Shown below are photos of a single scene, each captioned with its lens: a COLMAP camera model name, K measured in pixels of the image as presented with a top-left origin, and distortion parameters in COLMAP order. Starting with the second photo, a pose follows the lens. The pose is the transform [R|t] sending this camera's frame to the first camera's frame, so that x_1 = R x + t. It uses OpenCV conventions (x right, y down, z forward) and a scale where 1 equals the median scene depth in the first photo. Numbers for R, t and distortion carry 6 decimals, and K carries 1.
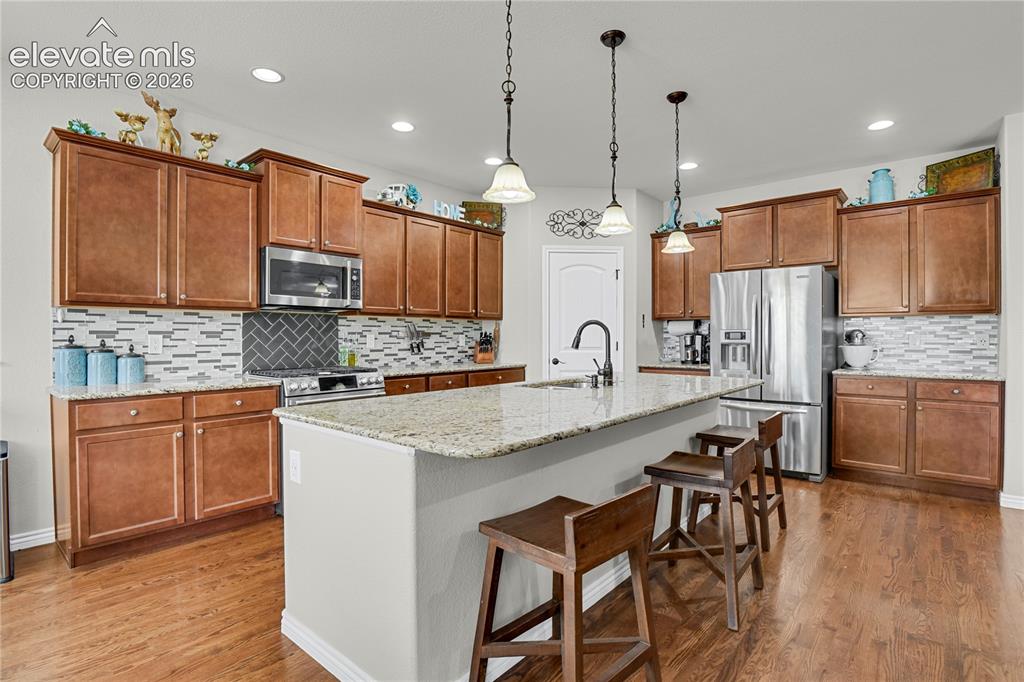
lens RADIAL K [[500.0, 0, 511.6], [0, 500.0, 336.4], [0, 0, 1]] dist [-0.024400, -0.003472]
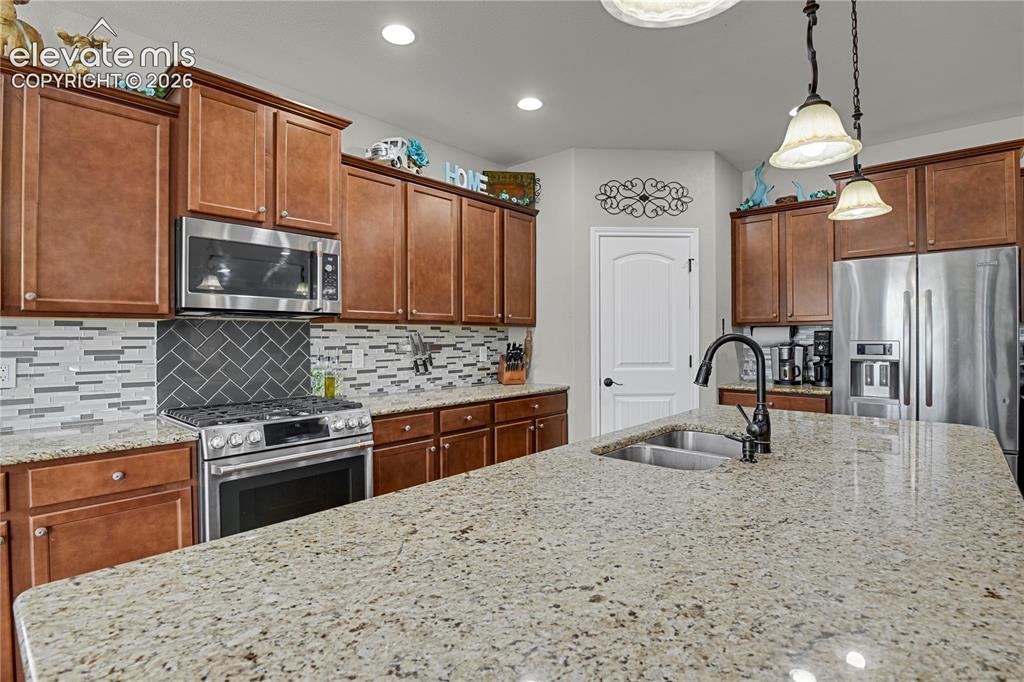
lens RADIAL K [[500.0, 0, 511.8], [0, 500.0, 337.5], [0, 0, 1]] dist [-0.024400, -0.003472]
pose [[0.999802, -0.003639, -0.019571, -0.049619], [0.003604, 0.999992, -0.001835, -0.019003], [0.019577, 0.001764, 0.999807, 0.299155]]
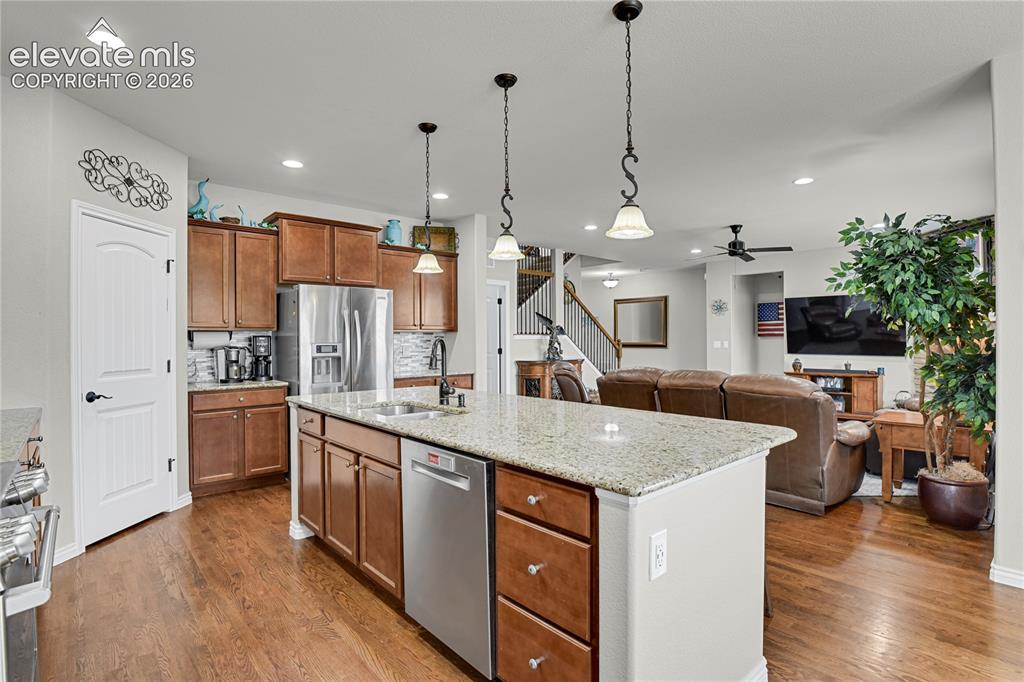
lens RADIAL K [[500.0, 0, 517.3], [0, 500.0, 342.3], [0, 0, 1]] dist [-0.024400, -0.003472]
pose [[0.137356, -0.006134, 0.990503, -0.507477], [0.009094, 0.999946, 0.004931, -0.016622], [-0.990480, 0.008330, 0.137405, 0.488469]]
